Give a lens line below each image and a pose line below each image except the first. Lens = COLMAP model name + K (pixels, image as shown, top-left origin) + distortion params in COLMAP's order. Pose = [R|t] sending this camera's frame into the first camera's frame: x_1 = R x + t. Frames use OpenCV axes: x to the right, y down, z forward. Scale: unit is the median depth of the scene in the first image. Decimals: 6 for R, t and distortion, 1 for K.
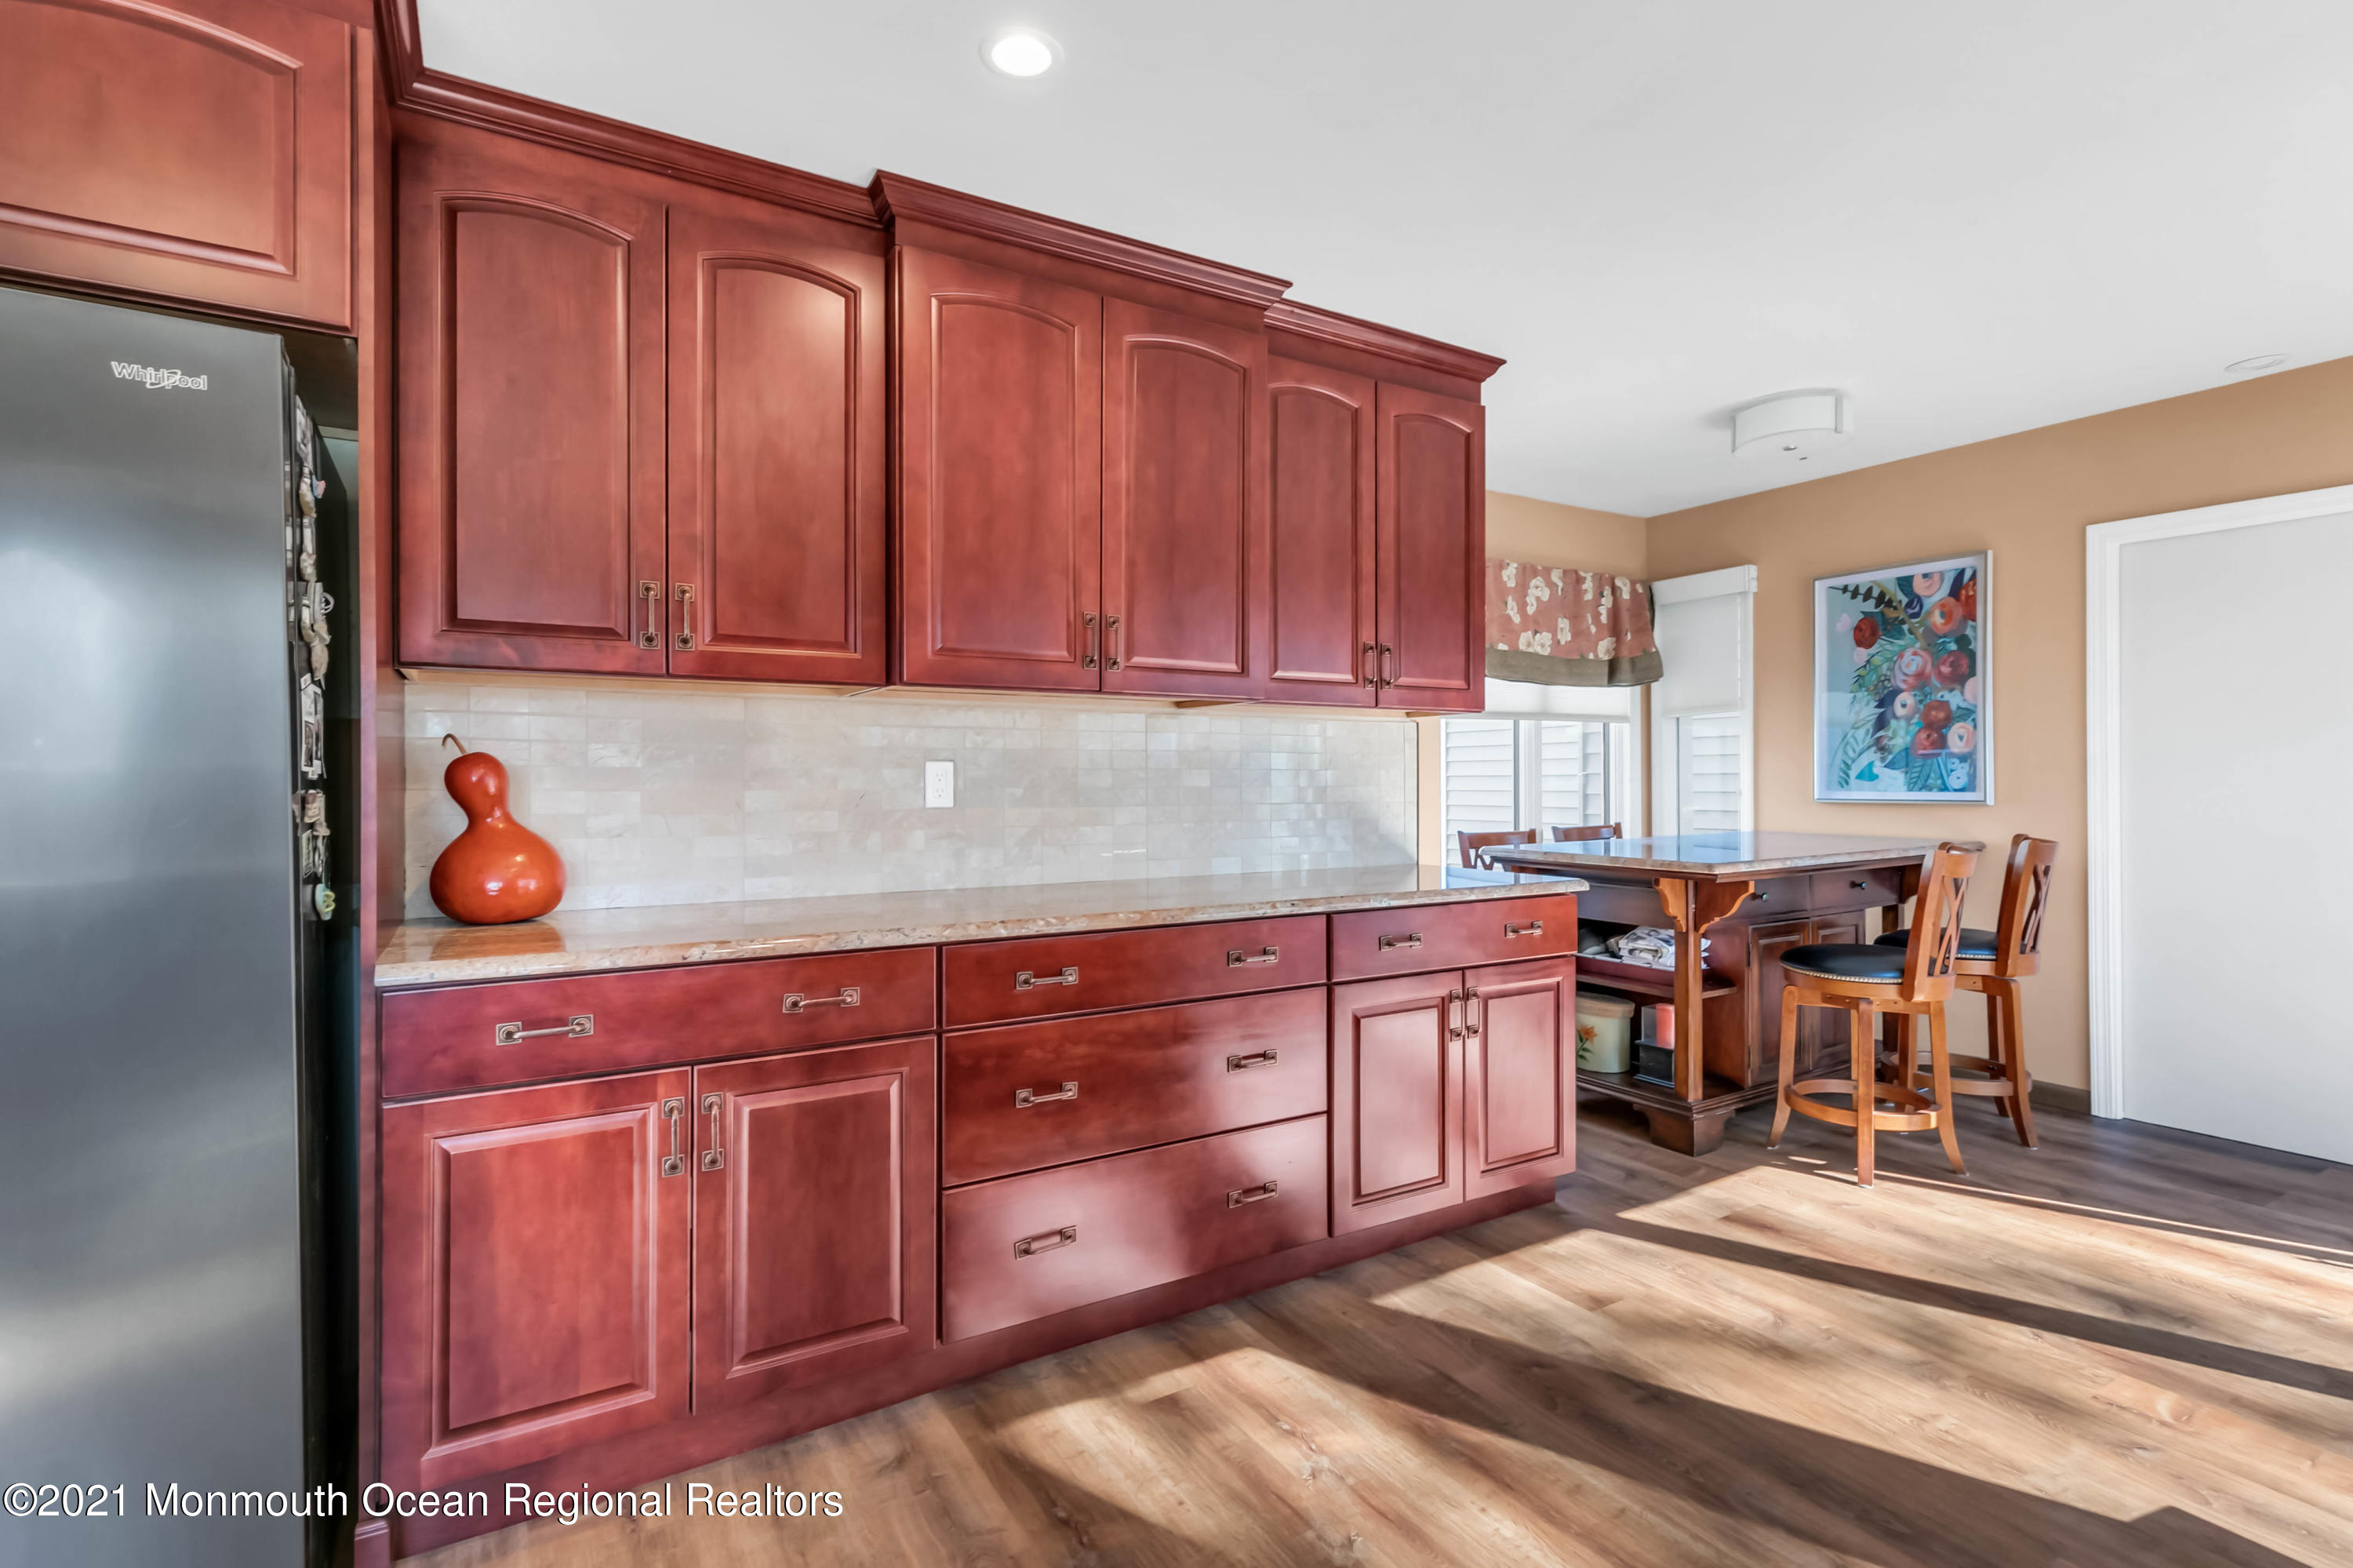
lens RADIAL K [[1090.0, 0, 1176.5], [0, 1090.0, 784.0], [0, 0, 1]] dist [-0.000313, -0.000234]
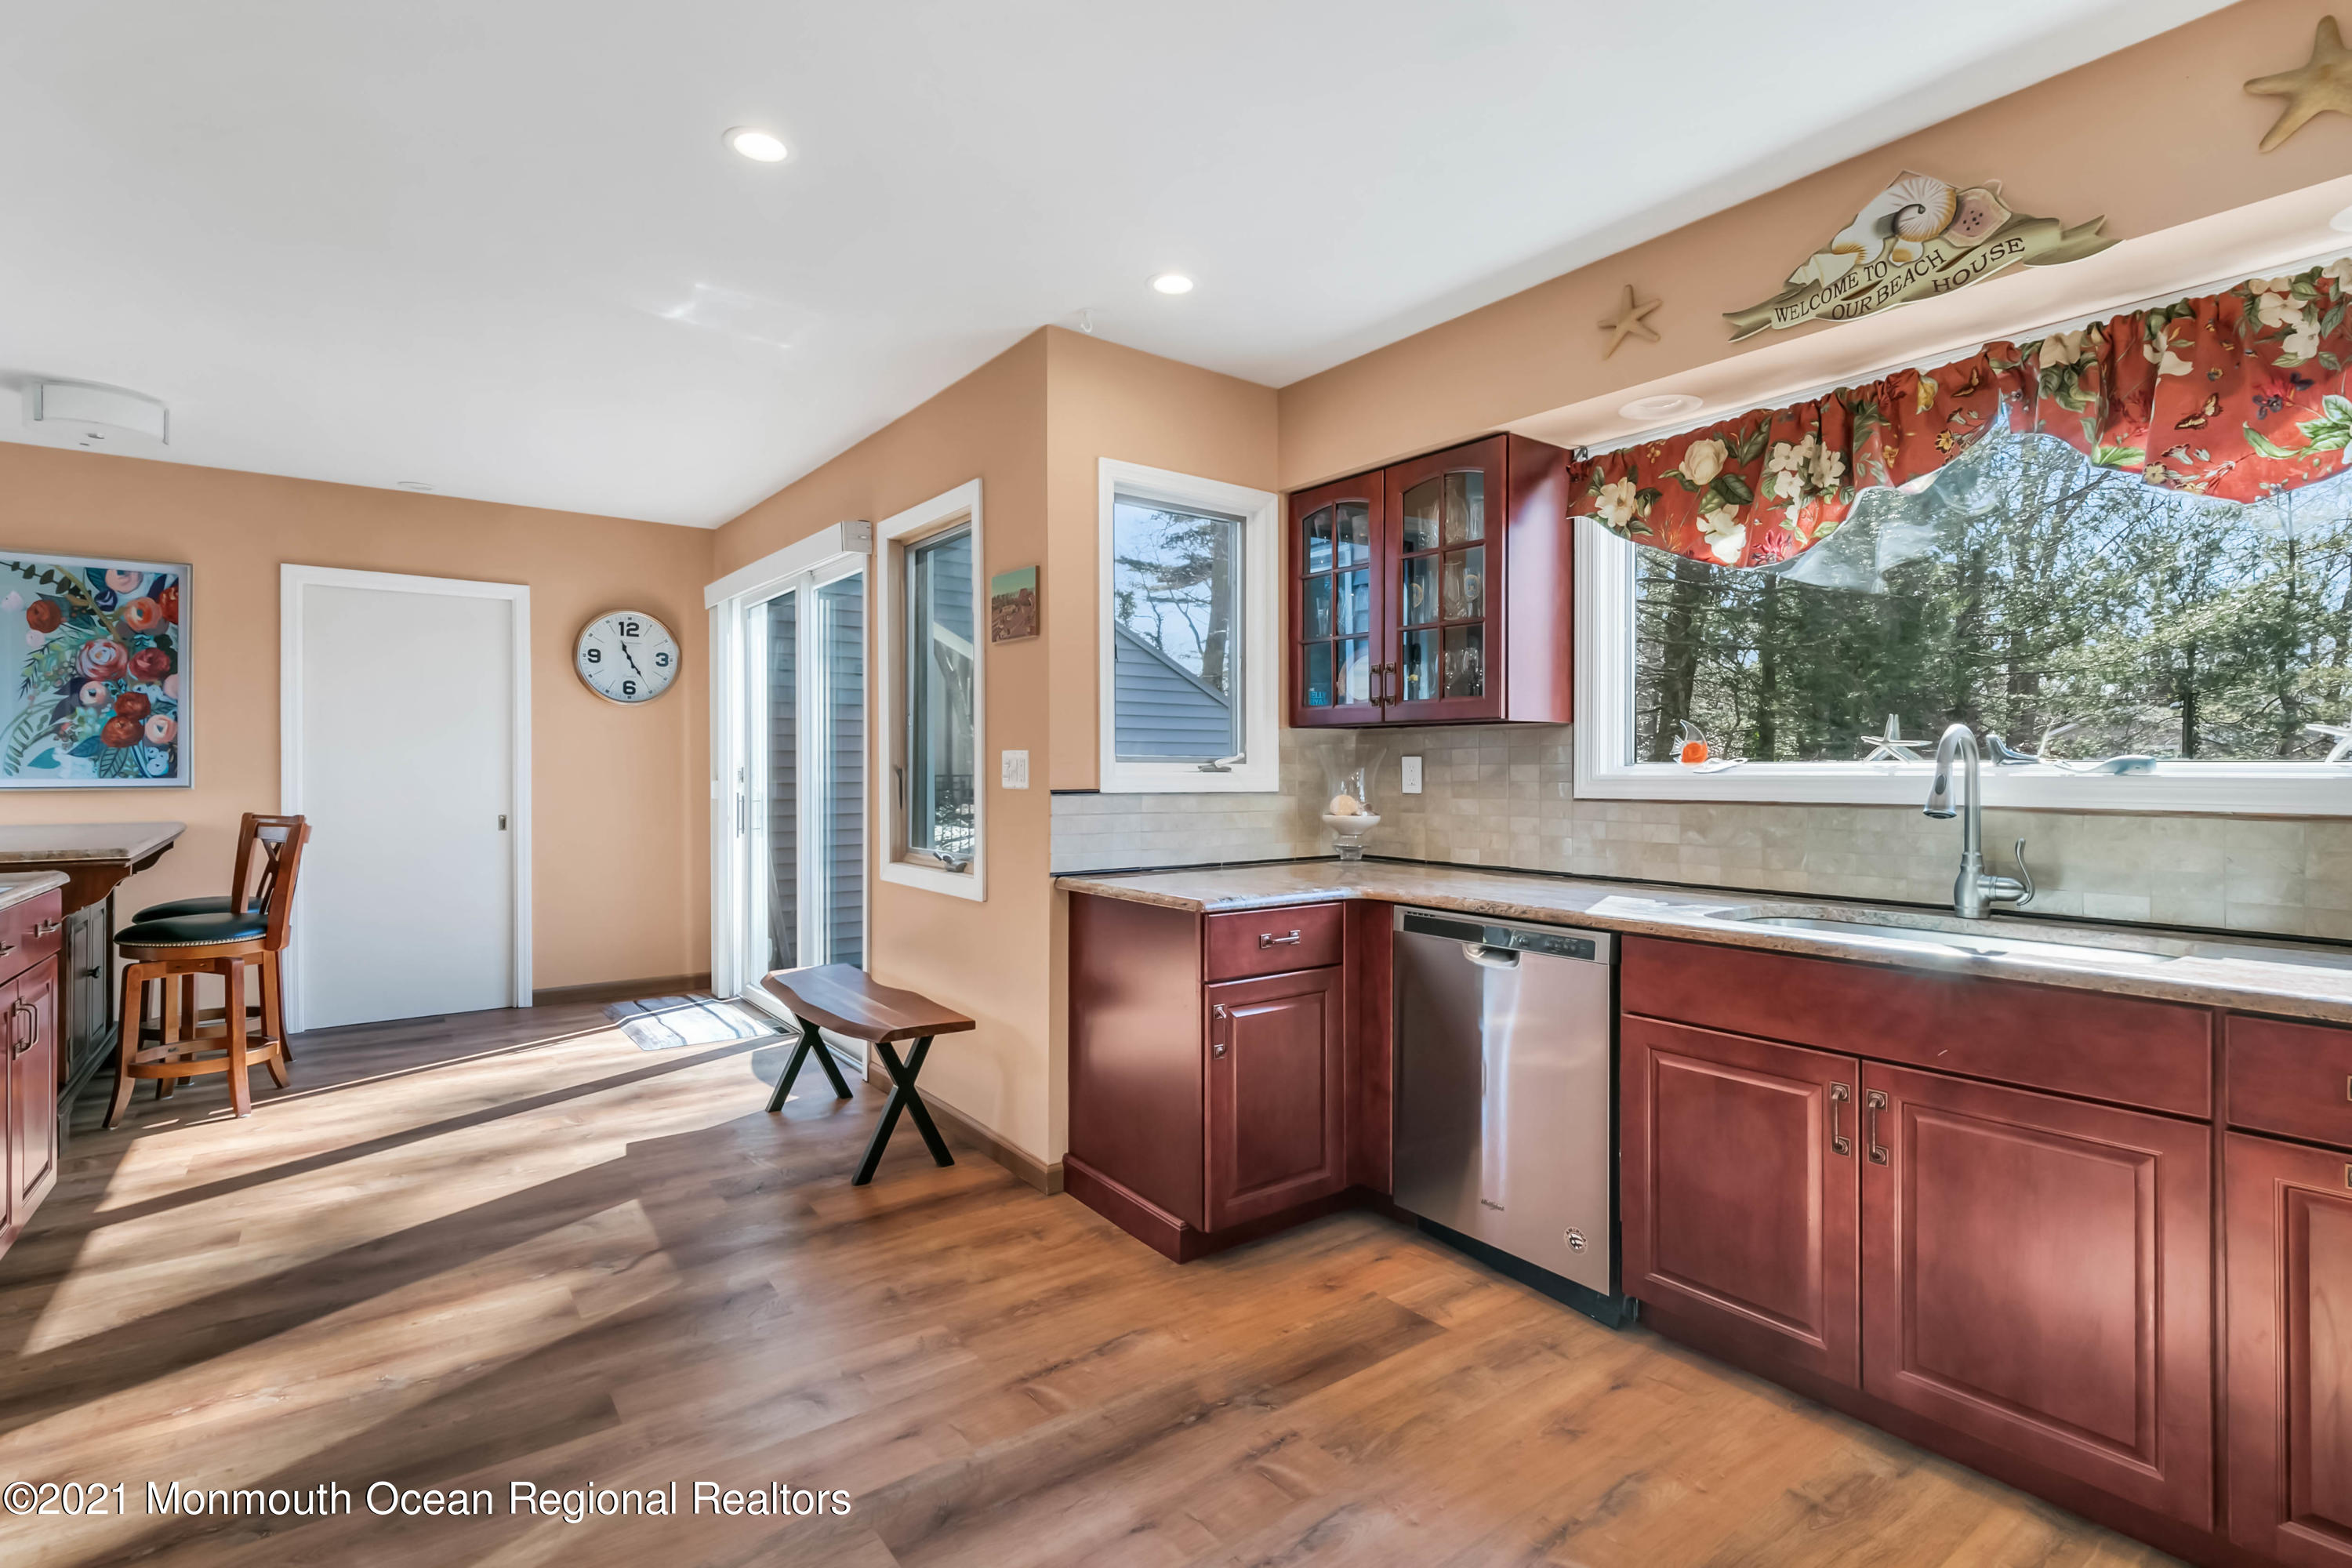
lens RADIAL K [[1089.5, 0, 1176.0], [0, 1089.5, 784.0], [0, 0, 1]] dist [-0.000313, -0.000234]
pose [[-0.084561, -0.015283, 0.996301, -0.450477], [0.001631, 0.999879, 0.015476, -0.002109], [-0.996417, 0.002933, -0.084526, 0.078283]]
